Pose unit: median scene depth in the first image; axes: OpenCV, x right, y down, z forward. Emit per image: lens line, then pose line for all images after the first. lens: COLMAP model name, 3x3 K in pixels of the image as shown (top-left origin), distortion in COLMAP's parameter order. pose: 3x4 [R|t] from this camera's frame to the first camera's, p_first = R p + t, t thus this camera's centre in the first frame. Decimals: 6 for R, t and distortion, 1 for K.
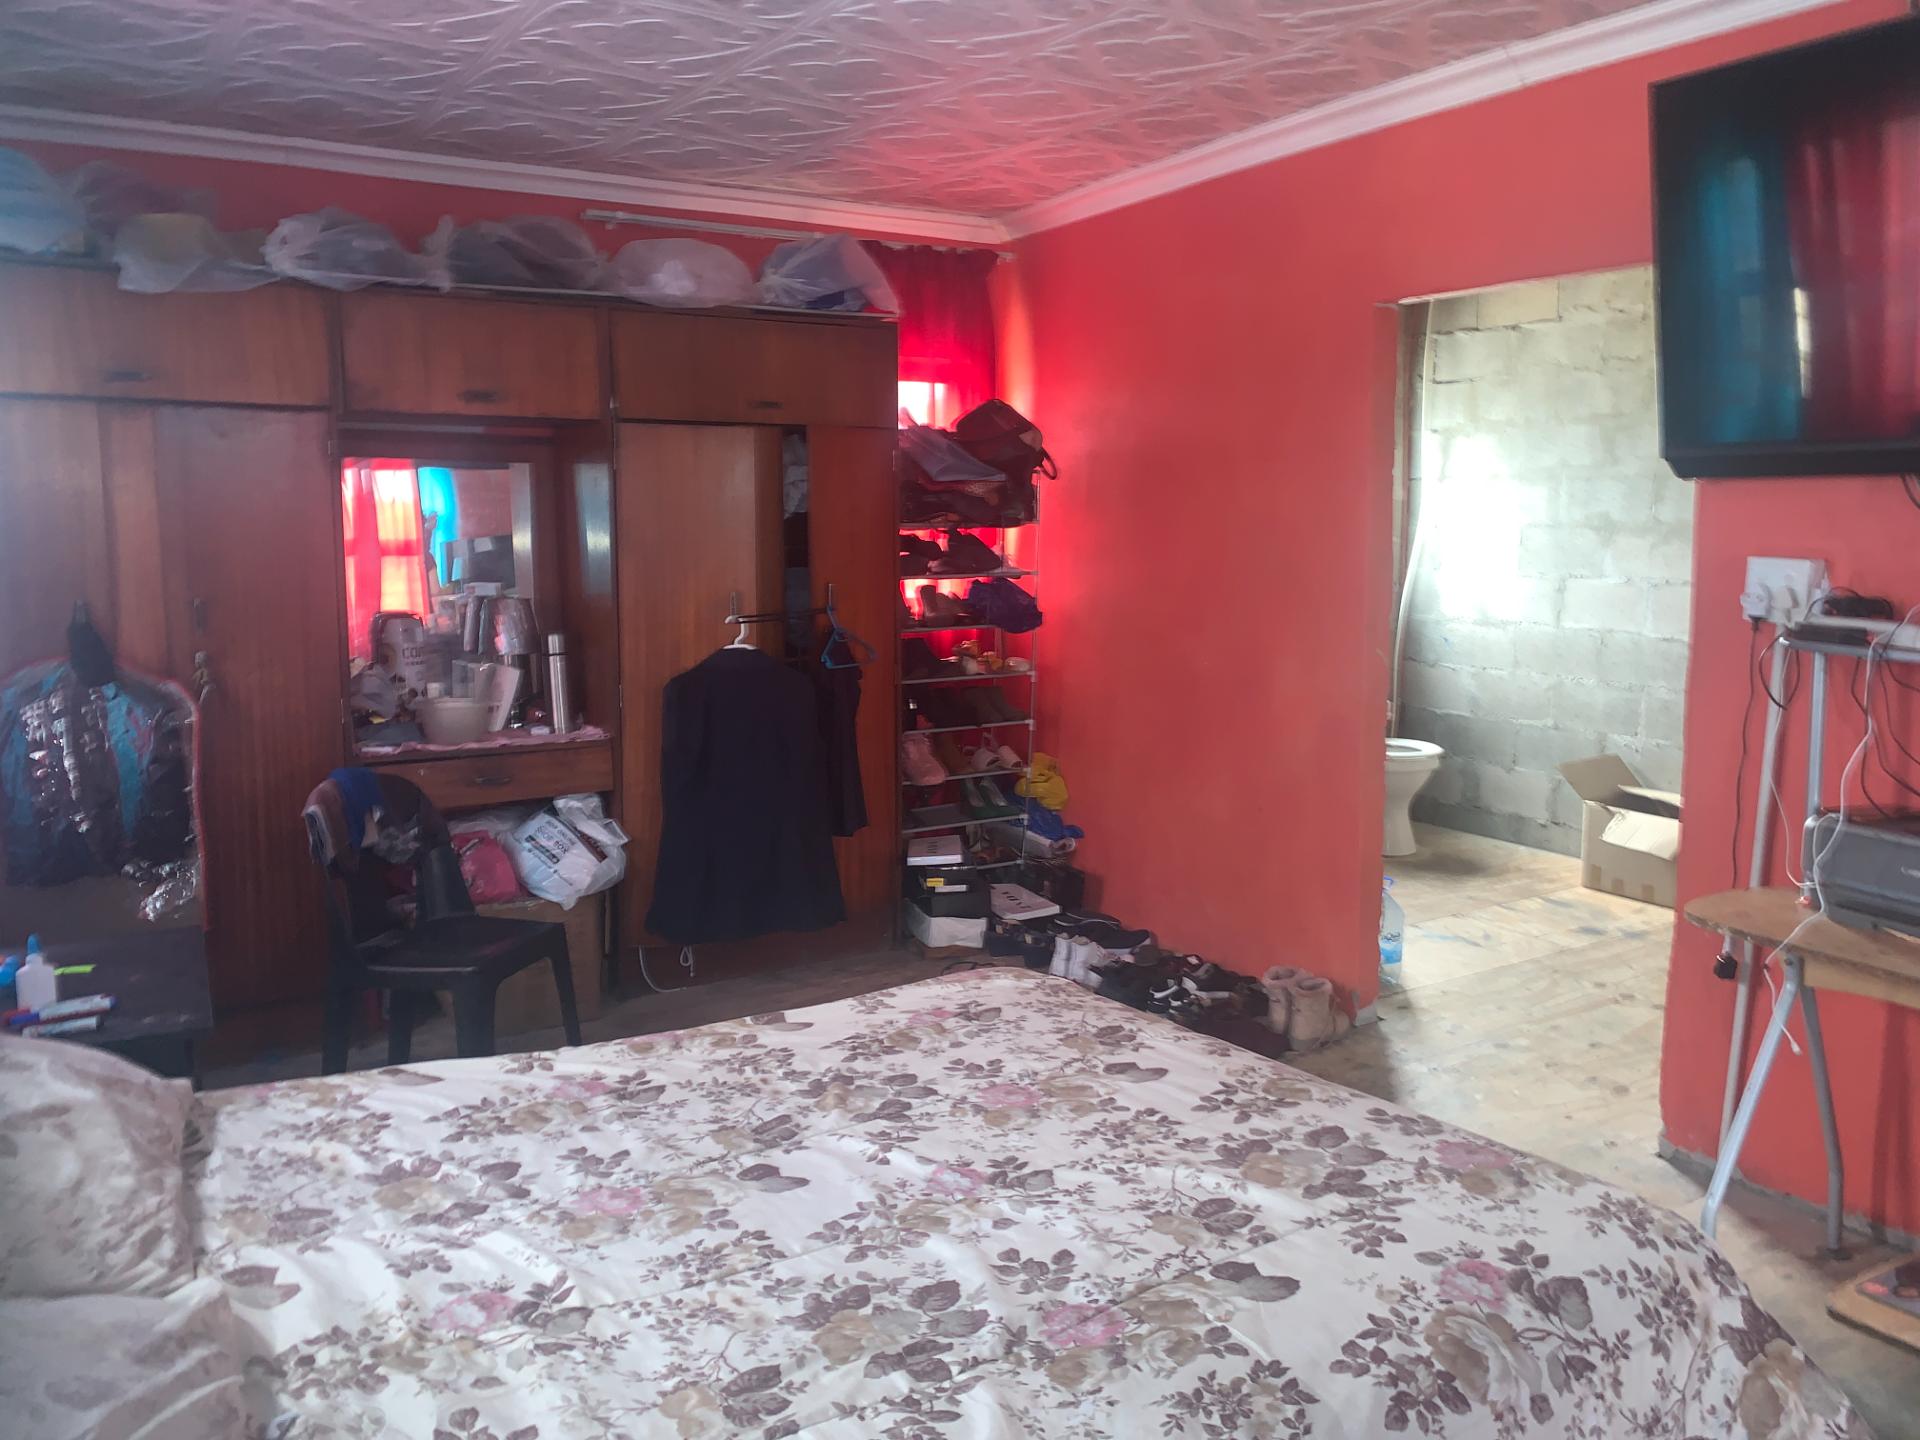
lens RADIAL K [[1470.5, 0, 960.6], [0, 1470.5, 726.7], [0, 0, 1]] dist [0.017588, -0.003917]
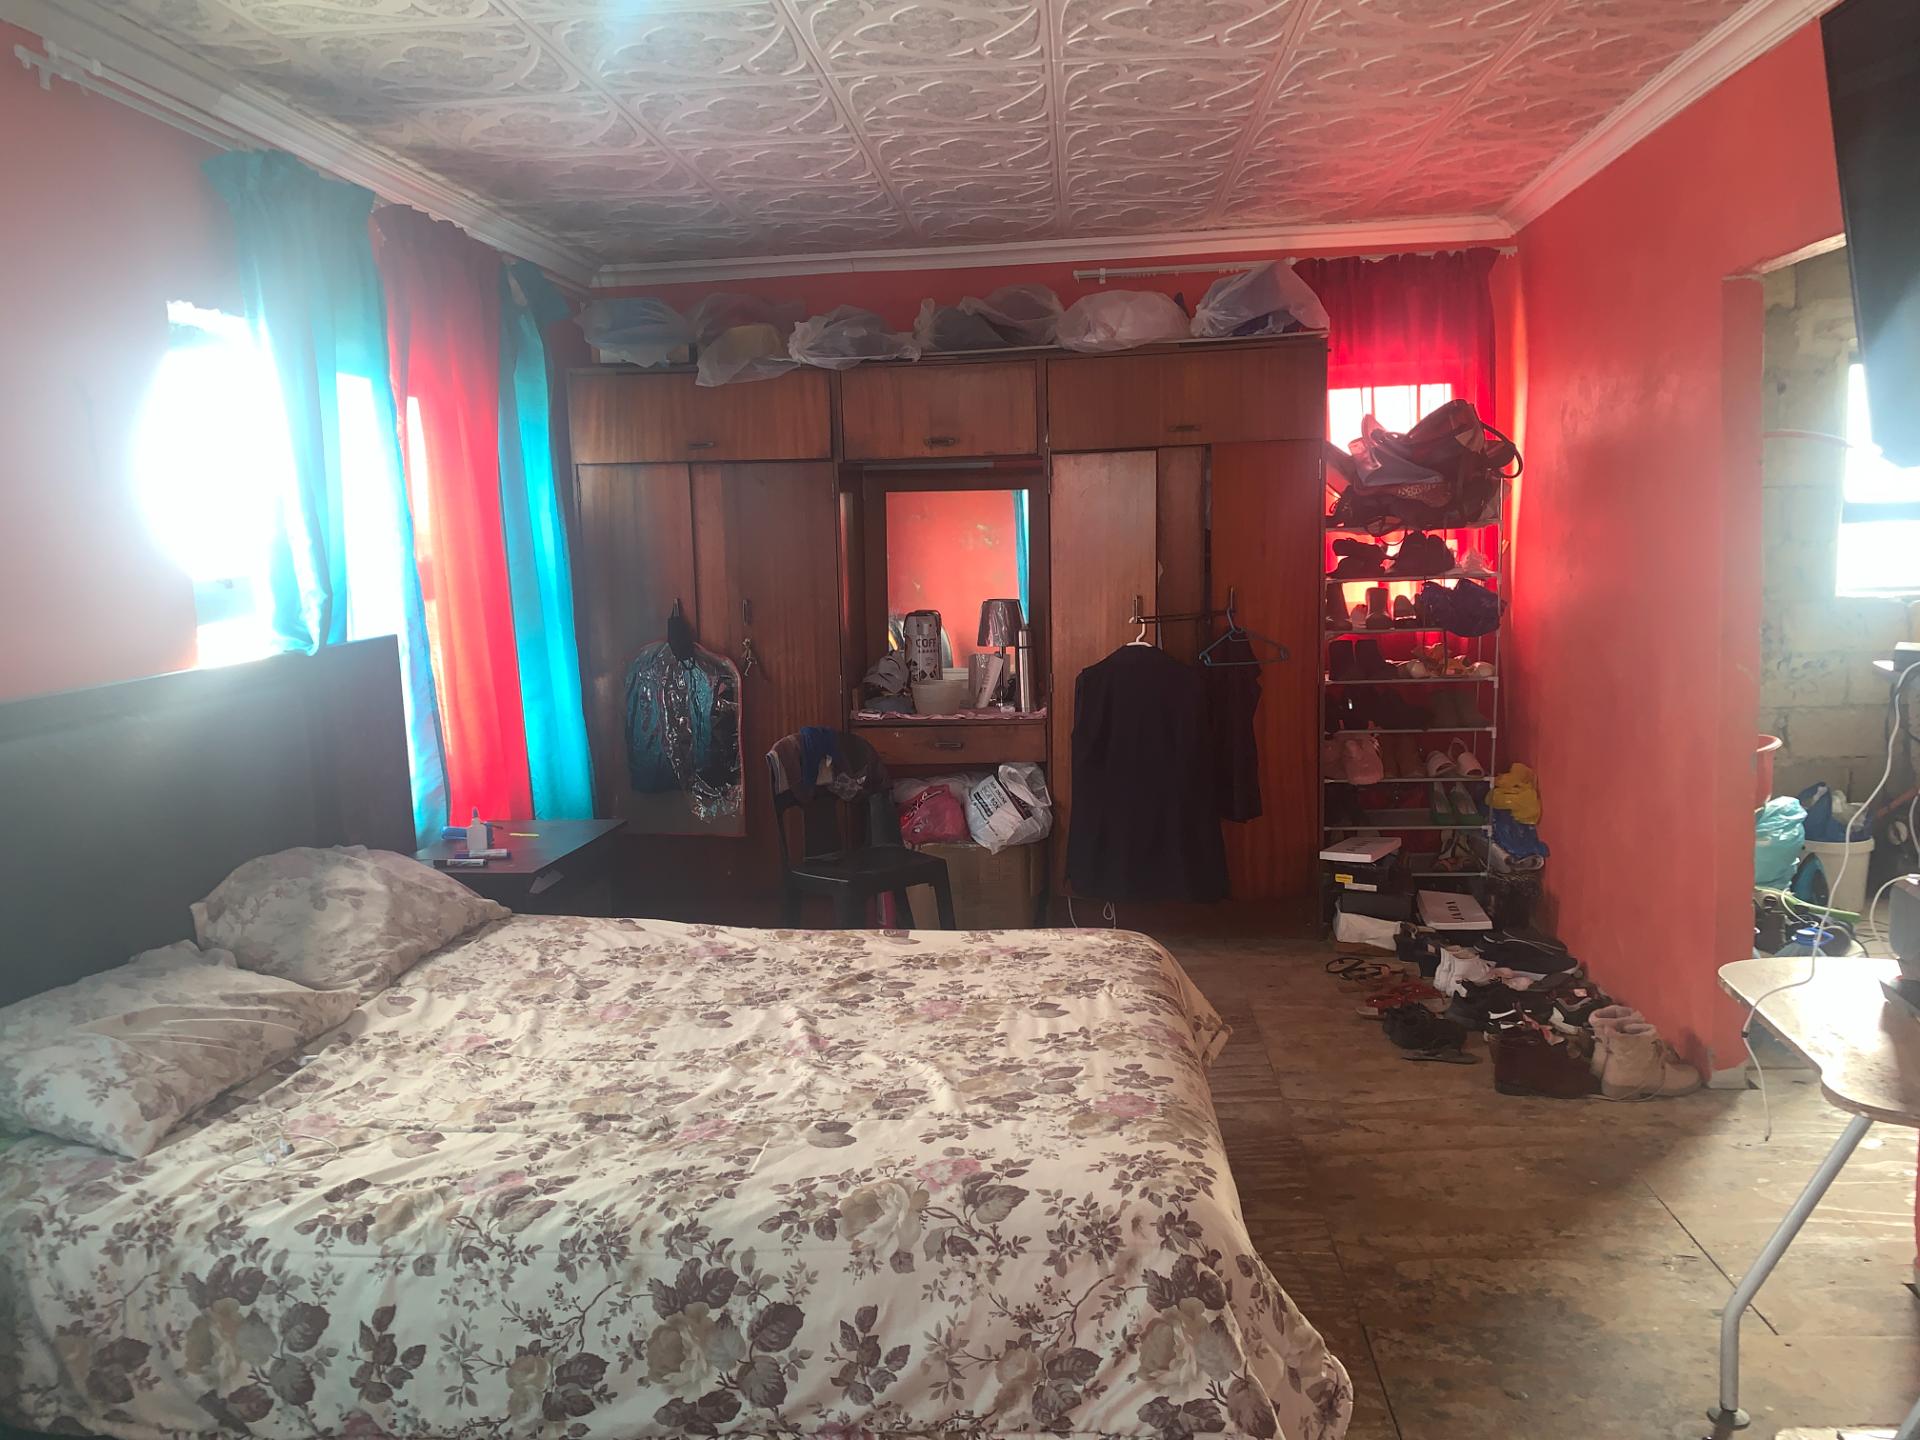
lens RADIAL K [[1453.3, 0, 950.8], [0, 1453.3, 725.0], [0, 0, 1]] dist [0.083191, -0.113046]
pose [[0.798139, 0.059277, -0.599550, 0.712594], [-0.057809, 0.998091, 0.021724, -0.013704], [0.599694, 0.017321, 0.800042, 0.014670]]
